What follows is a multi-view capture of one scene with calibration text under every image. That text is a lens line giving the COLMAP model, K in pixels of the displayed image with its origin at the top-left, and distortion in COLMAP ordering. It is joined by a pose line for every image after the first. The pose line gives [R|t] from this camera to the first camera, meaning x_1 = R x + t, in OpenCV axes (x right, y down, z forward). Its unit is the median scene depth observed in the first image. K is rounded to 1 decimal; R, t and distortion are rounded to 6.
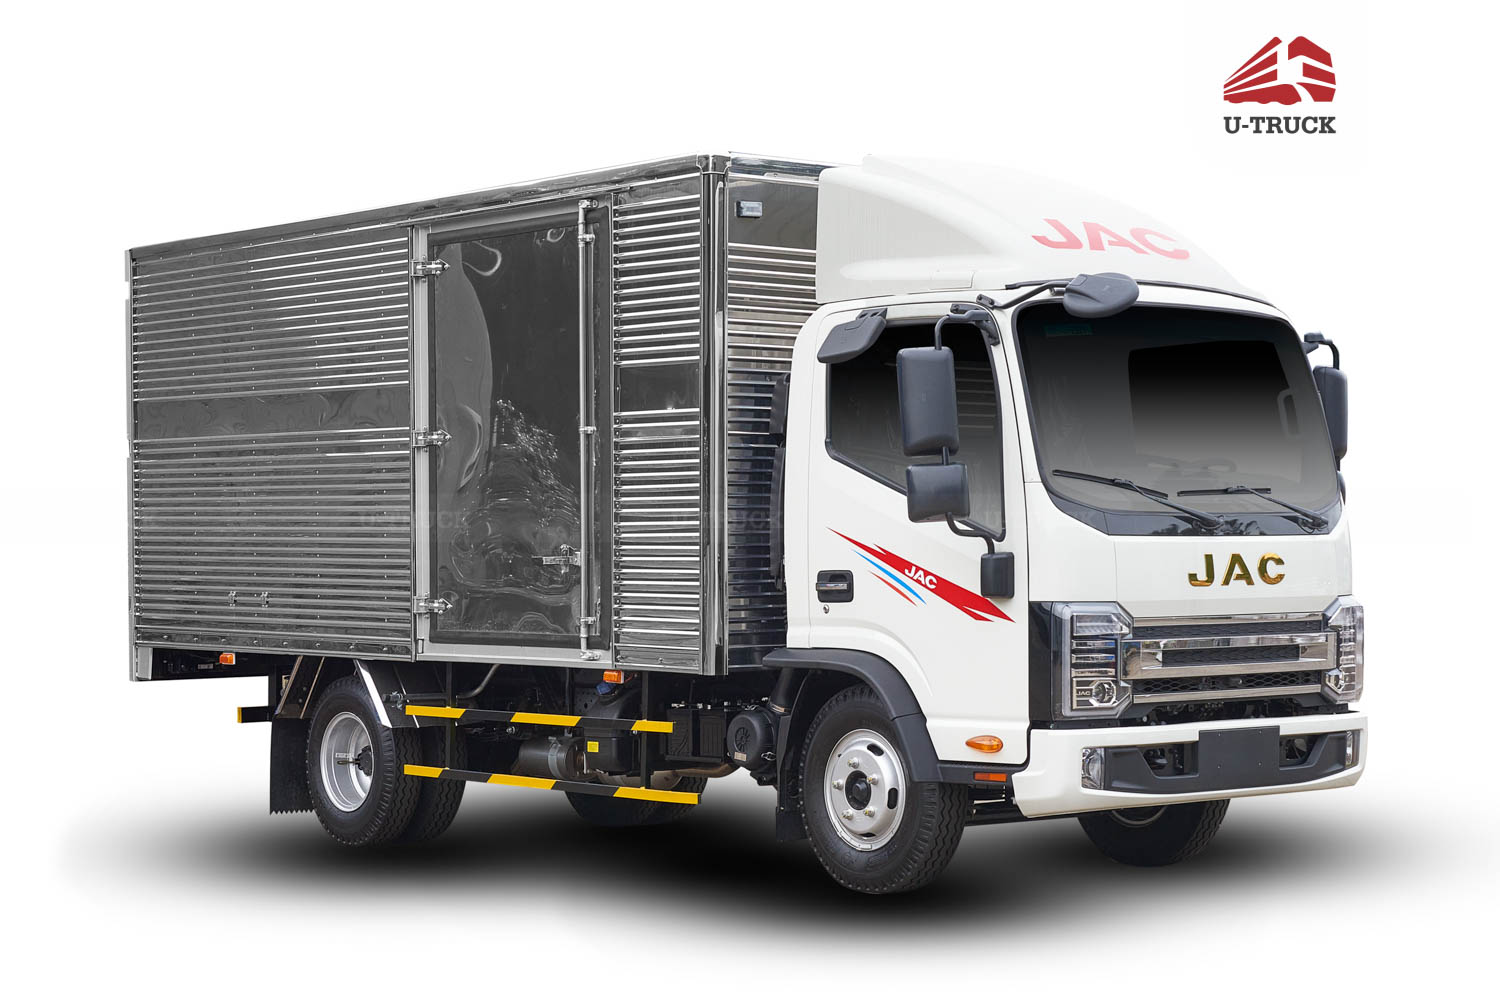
lens RADIAL K [[2729.0, 0, 762.9], [0, 2729.0, 652.5], [0, 0, 1]] dist [0.052069, 0.000000]
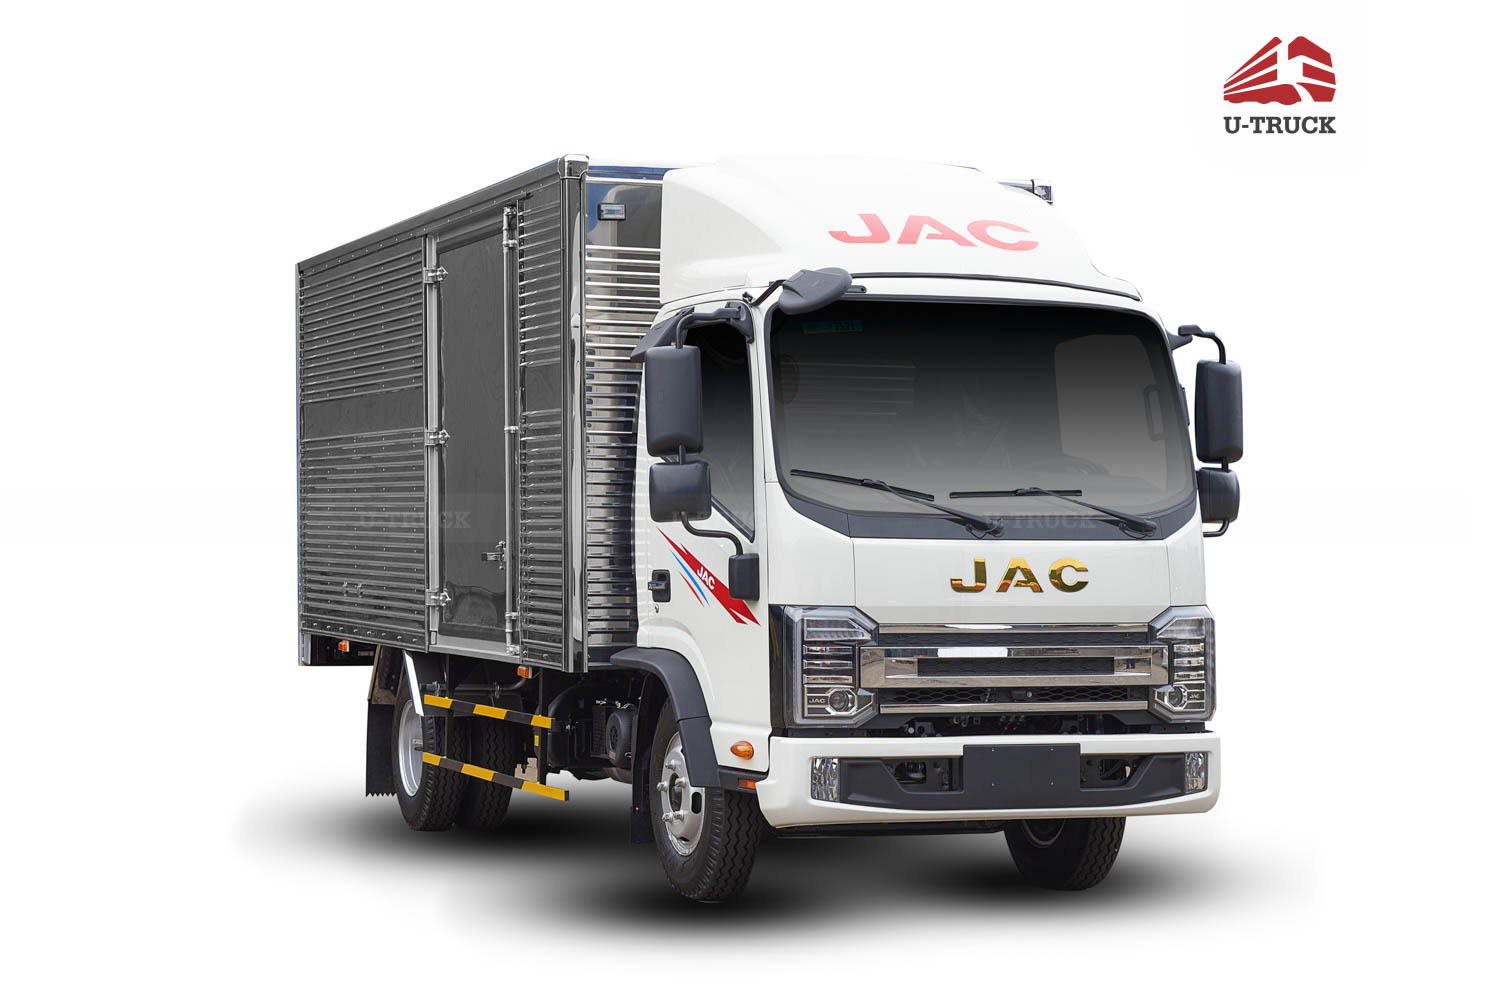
lens RADIAL K [[2729.0, 0, 747.2], [0, 2729.0, 493.0], [0, 0, 1]] dist [0.052069, 0.000000]
pose [[0.938649, 0.006022, -0.344822, 0.395699], [-0.025901, 0.998255, -0.053075, -0.006104], [0.343901, 0.058750, 0.937166, 0.077182]]
